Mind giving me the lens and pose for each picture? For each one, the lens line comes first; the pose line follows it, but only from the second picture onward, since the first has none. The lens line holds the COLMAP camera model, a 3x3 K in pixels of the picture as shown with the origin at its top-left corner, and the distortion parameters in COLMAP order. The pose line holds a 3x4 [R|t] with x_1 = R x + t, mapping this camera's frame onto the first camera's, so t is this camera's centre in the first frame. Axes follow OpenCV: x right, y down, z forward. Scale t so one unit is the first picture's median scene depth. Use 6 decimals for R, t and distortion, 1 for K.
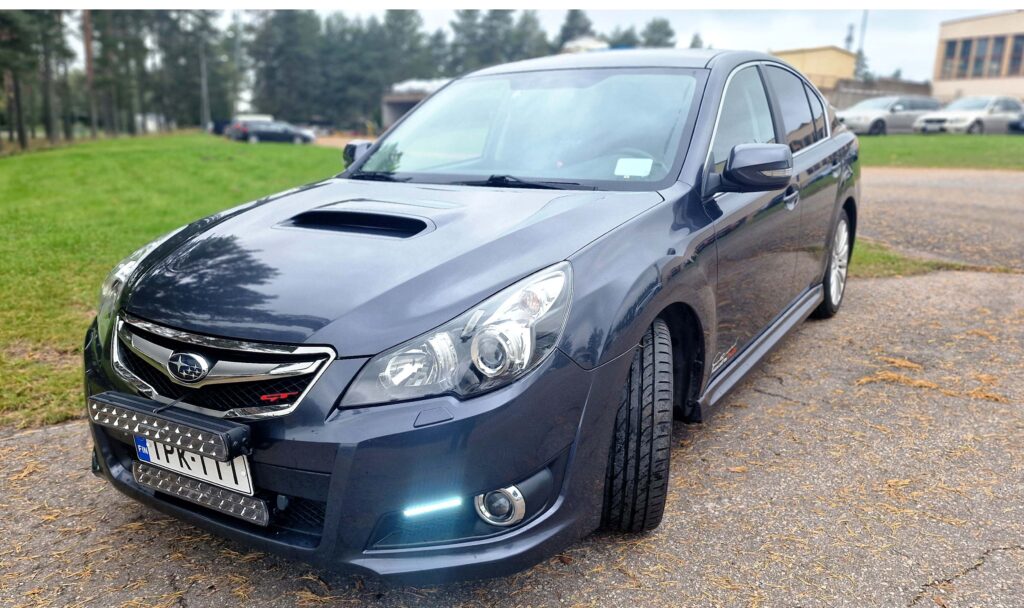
lens RADIAL K [[836.0, 0, 512.1], [0, 836.0, 343.2], [0, 0, 1]] dist [0.084640, -0.068547]
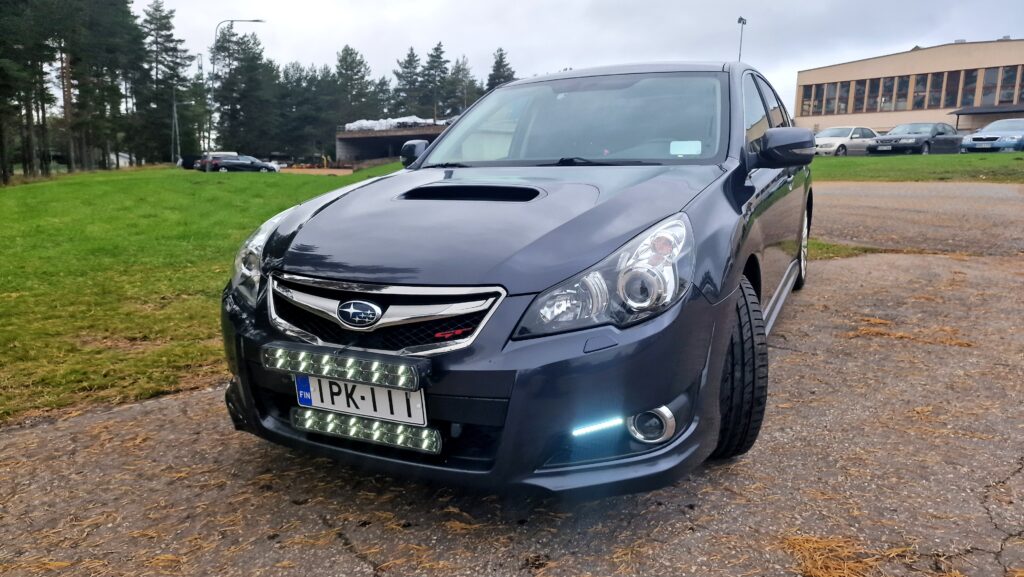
lens RADIAL K [[731.2, 0, 512.0], [0, 731.2, 288.5], [0, 0, 1]] dist [0.085581, -0.086071]
pose [[0.995362, -0.030225, 0.091327, -0.144377], [0.037386, 0.996272, -0.077751, 0.041586], [-0.088637, 0.080805, 0.992781, 0.014559]]
